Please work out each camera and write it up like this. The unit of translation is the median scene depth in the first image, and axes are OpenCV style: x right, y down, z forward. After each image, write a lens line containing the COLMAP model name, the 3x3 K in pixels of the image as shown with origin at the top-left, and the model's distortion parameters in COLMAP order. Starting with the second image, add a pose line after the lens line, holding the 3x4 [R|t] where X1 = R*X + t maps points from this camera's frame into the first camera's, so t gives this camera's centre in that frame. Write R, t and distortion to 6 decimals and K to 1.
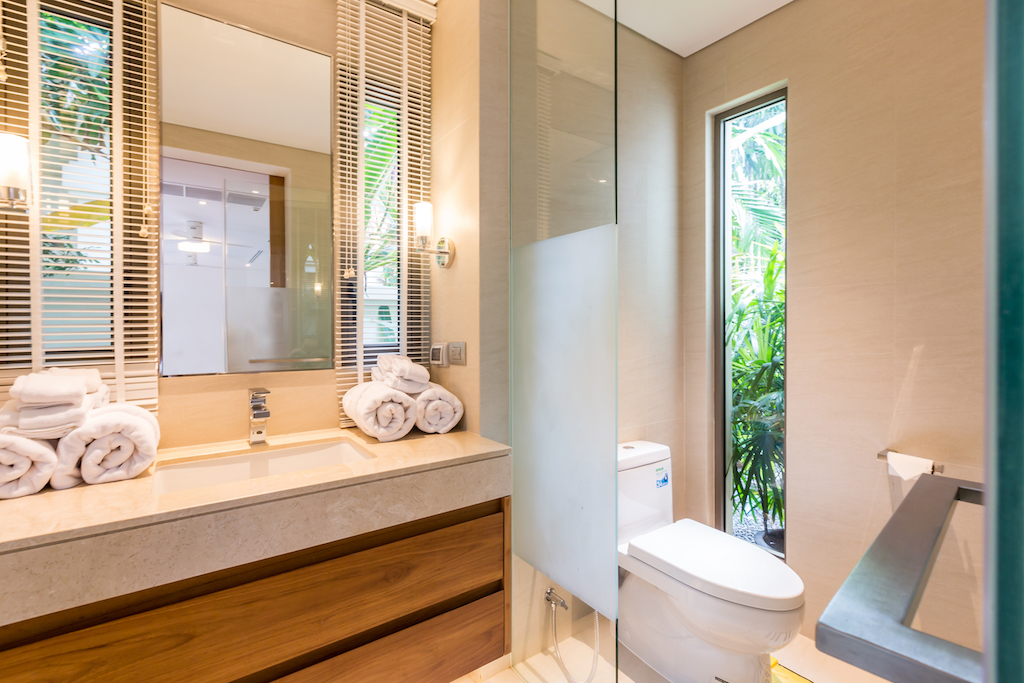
lens RADIAL K [[460.0, 0, 509.4], [0, 460.0, 328.4], [0, 0, 1]] dist [0.003325, -0.000890]
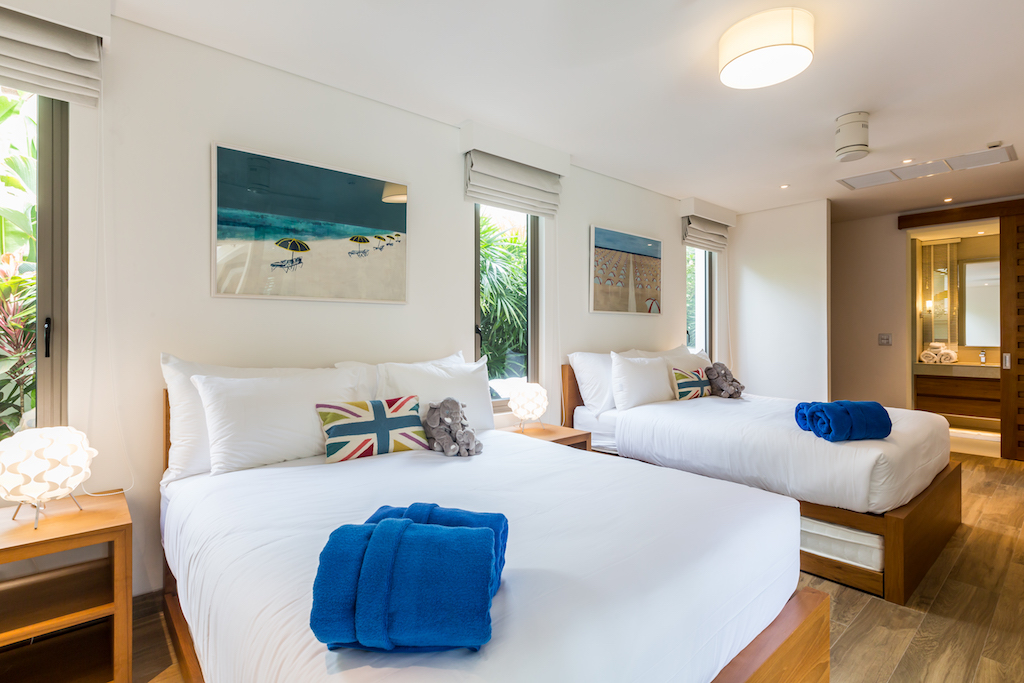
lens RADIAL K [[498.9, 0, 513.3], [0, 498.9, 334.8], [0, 0, 1]] dist [-0.003283, -0.000556]
pose [[0.100308, 0.002851, -0.994952, 3.885782], [-0.007024, 0.999973, 0.002157, 0.019363], [0.994932, 0.006772, 0.100325, -4.066978]]
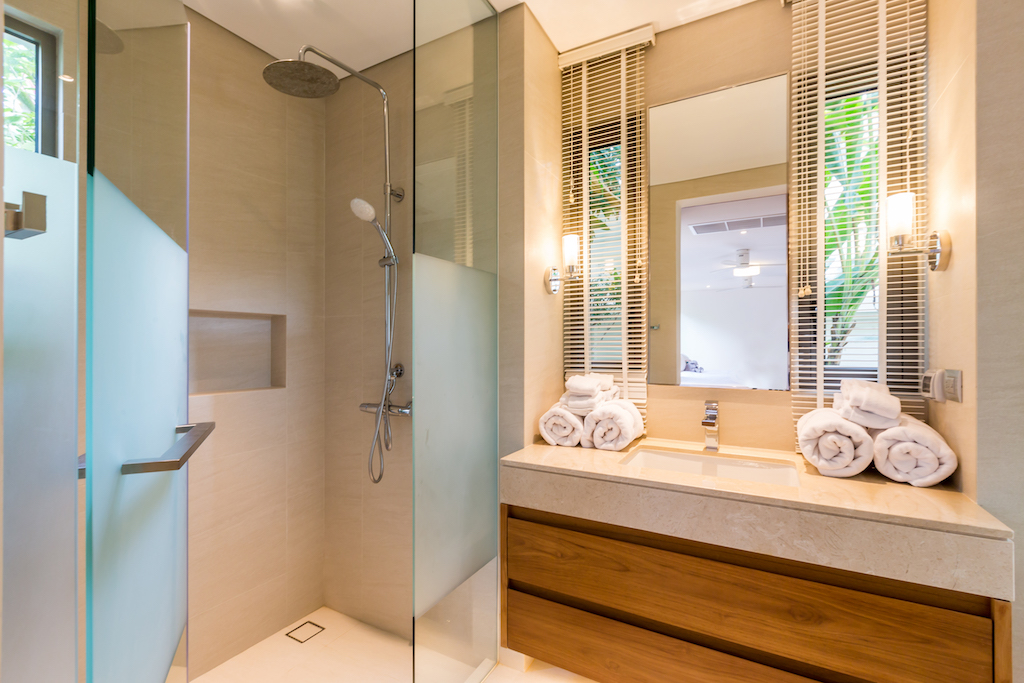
lens RADIAL K [[460.0, 0, 509.3], [0, 460.0, 343.3], [0, 0, 1]] dist [0.003325, -0.000890]
pose [[0.430331, -0.000154, -0.902671, 0.308906], [-0.001210, 0.999999, -0.000748, -0.013644], [0.902670, 0.001414, 0.430331, 0.051683]]
